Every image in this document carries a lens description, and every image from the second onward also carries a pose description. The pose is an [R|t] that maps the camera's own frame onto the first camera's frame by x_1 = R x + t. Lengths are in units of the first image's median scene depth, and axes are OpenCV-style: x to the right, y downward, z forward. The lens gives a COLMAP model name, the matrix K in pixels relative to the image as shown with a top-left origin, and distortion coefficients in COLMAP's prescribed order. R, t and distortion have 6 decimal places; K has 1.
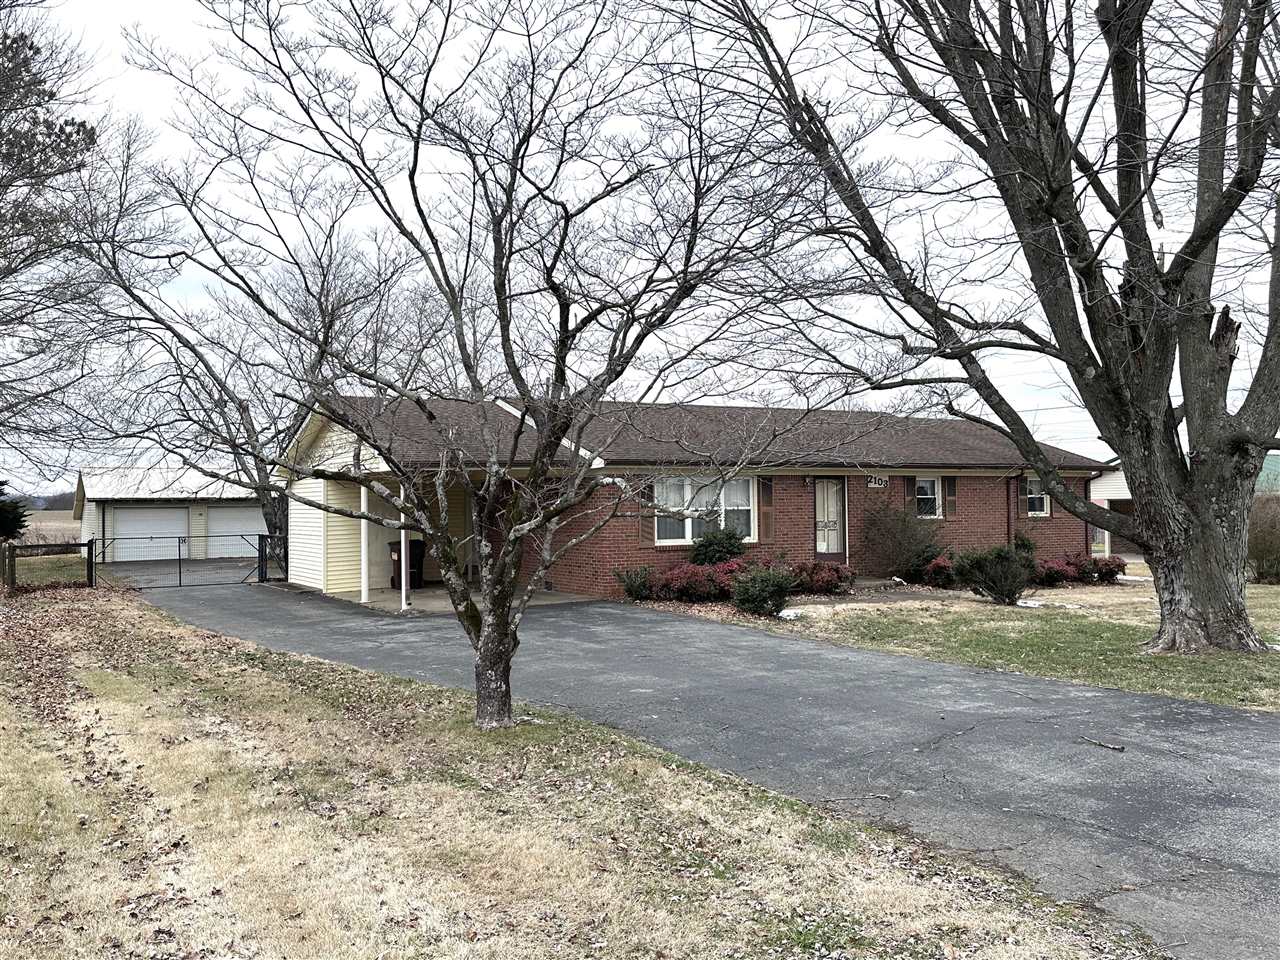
lens RADIAL K [[1071.6, 0, 641.0], [0, 1071.6, 477.6], [0, 0, 1]] dist [0.116451, 0.000285]
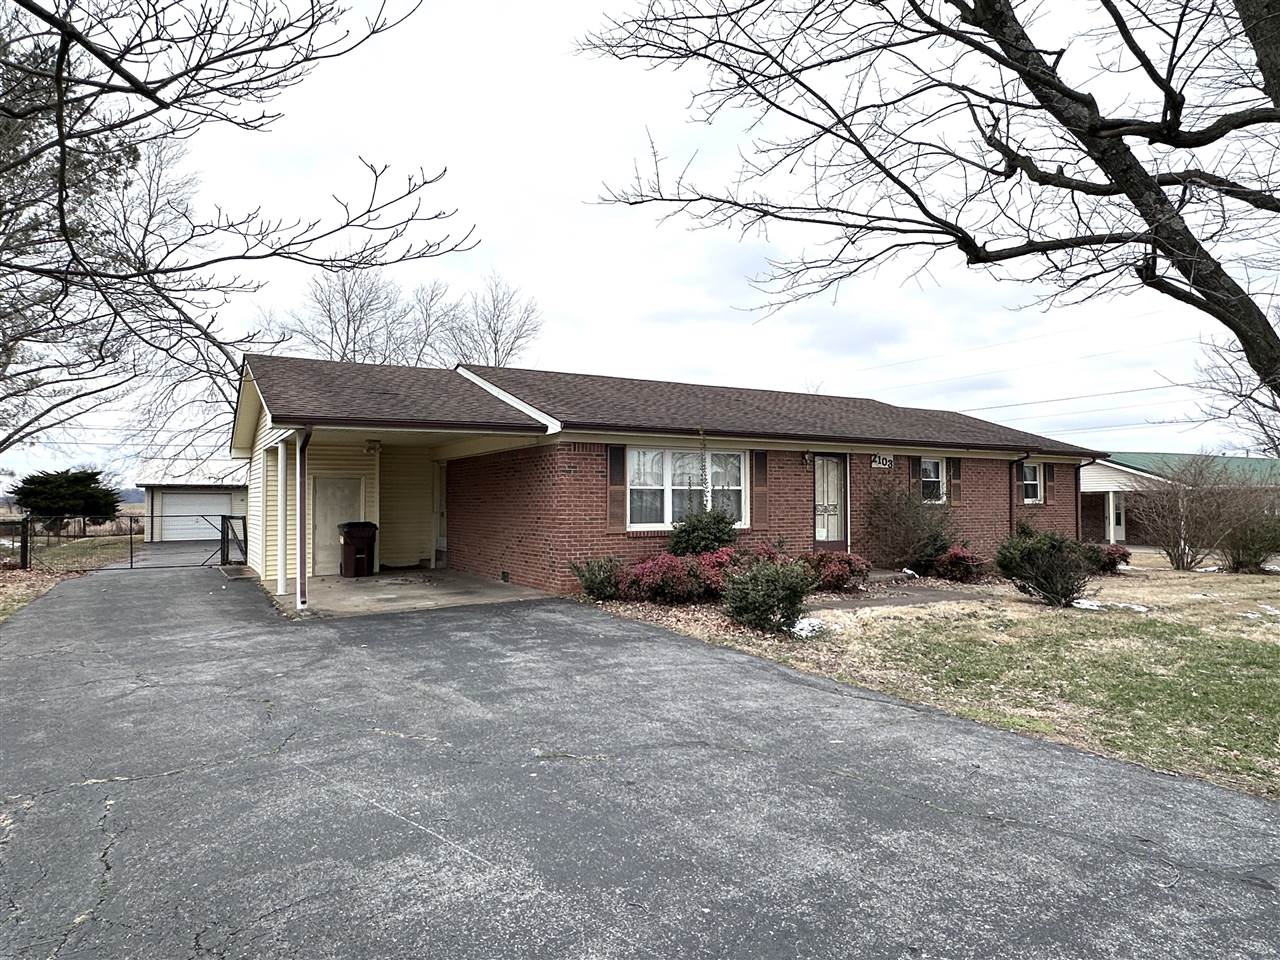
lens RADIAL K [[808.4, 0, 639.7], [0, 808.4, 481.9], [0, 0, 1]] dist [-0.002997, 0.001580]
pose [[0.999957, 0.007955, -0.004746, 0.025234], [-0.007956, 0.999968, -0.000051, 0.025547], [0.004745, 0.000089, 0.999989, 0.374084]]
